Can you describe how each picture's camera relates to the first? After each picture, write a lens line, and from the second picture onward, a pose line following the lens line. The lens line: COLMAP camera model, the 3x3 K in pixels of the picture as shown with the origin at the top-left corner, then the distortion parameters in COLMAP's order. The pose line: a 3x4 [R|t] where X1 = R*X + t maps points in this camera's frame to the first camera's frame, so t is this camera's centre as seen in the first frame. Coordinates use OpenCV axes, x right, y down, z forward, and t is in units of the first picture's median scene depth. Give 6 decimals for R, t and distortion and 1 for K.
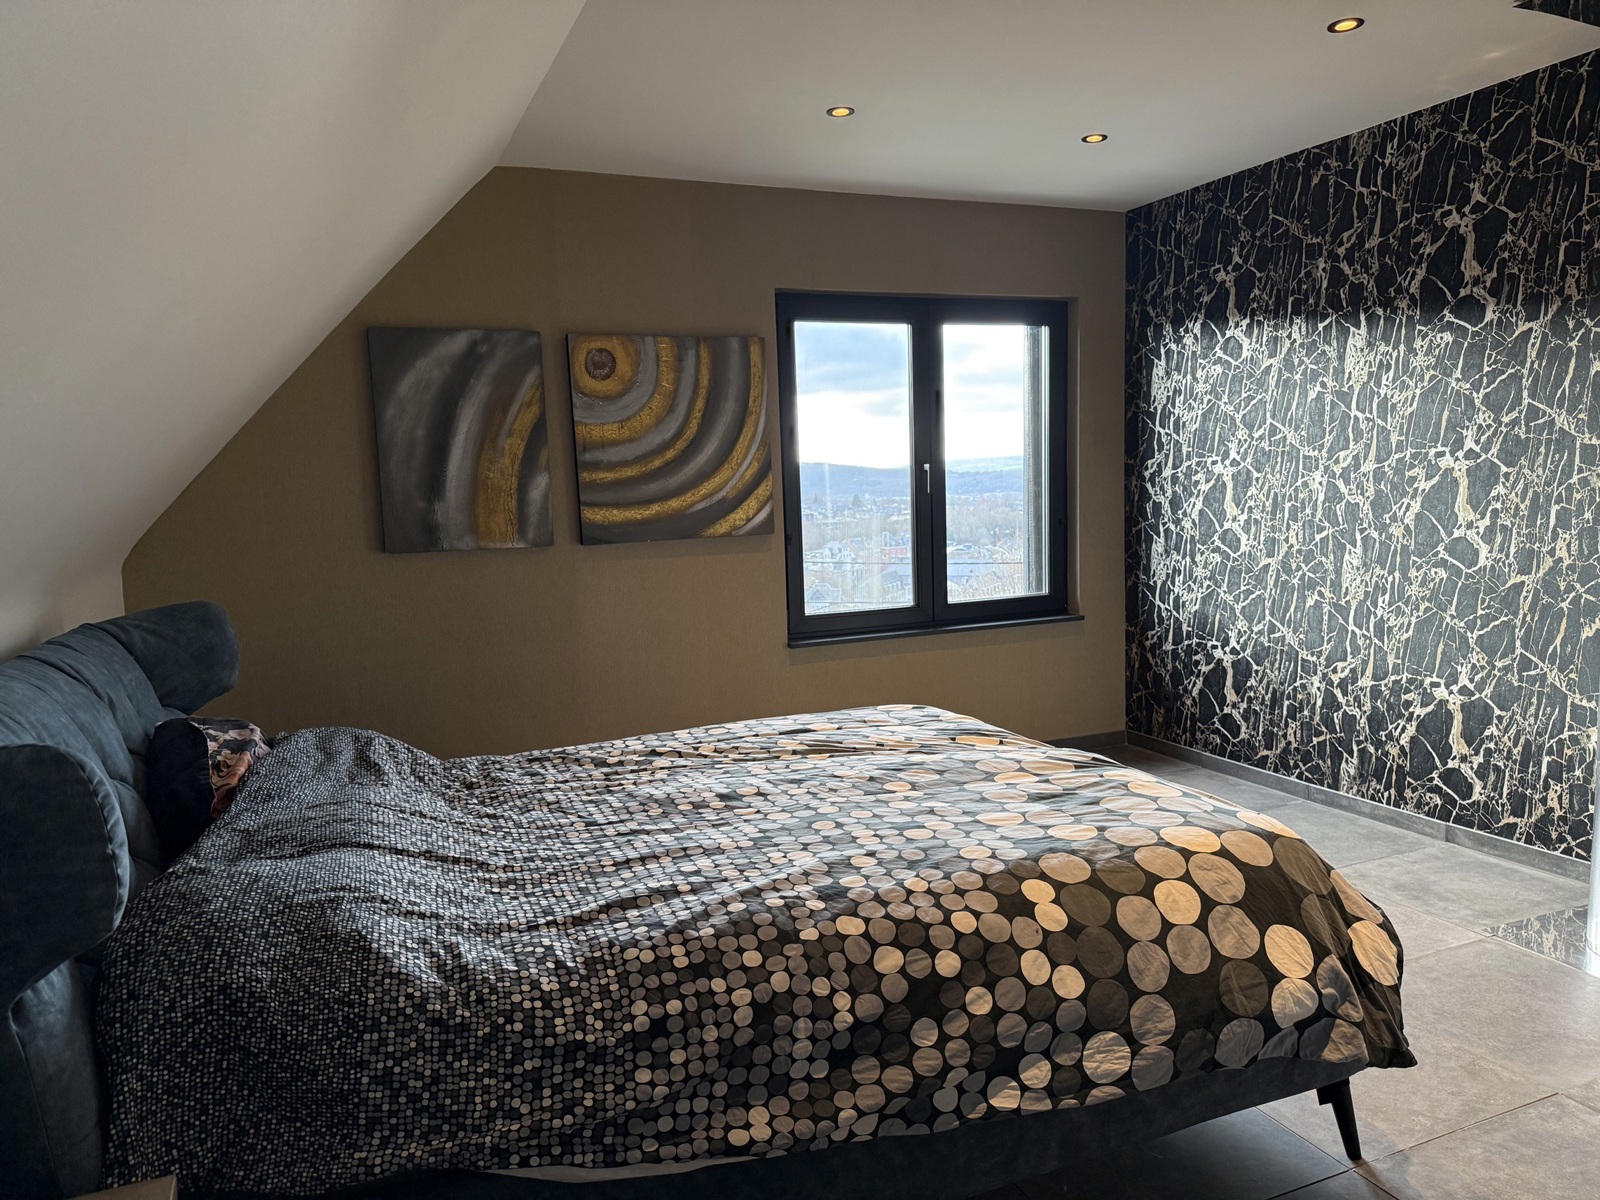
lens RADIAL K [[1126.3, 0, 803.0], [0, 1126.3, 603.5], [0, 0, 1]] dist [-0.007373, -0.046820]
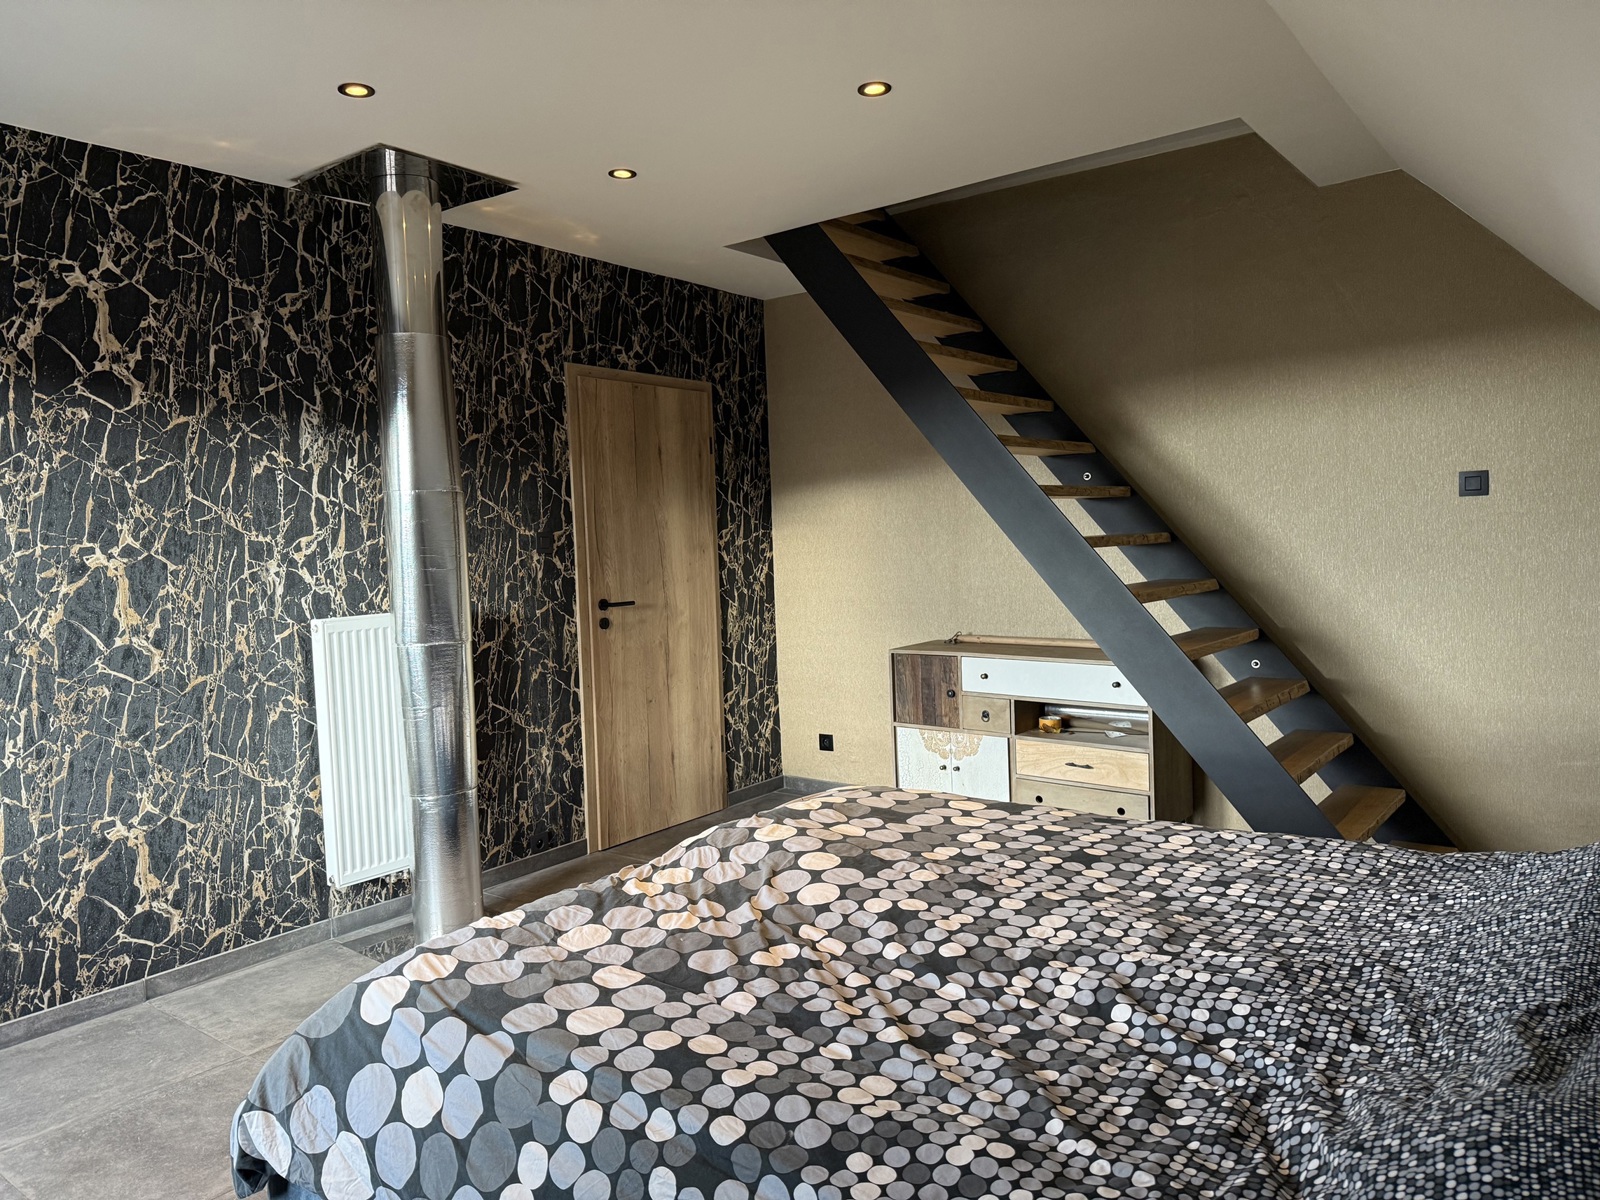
lens RADIAL K [[1126.3, 0, 761.7], [0, 1126.3, 595.3], [0, 0, 1]] dist [-0.007373, -0.046820]
pose [[-0.496290, 0.004838, 0.868143, -0.436545], [0.141924, 0.986984, 0.075633, -0.099115], [-0.856478, 0.160746, -0.490517, 1.054395]]
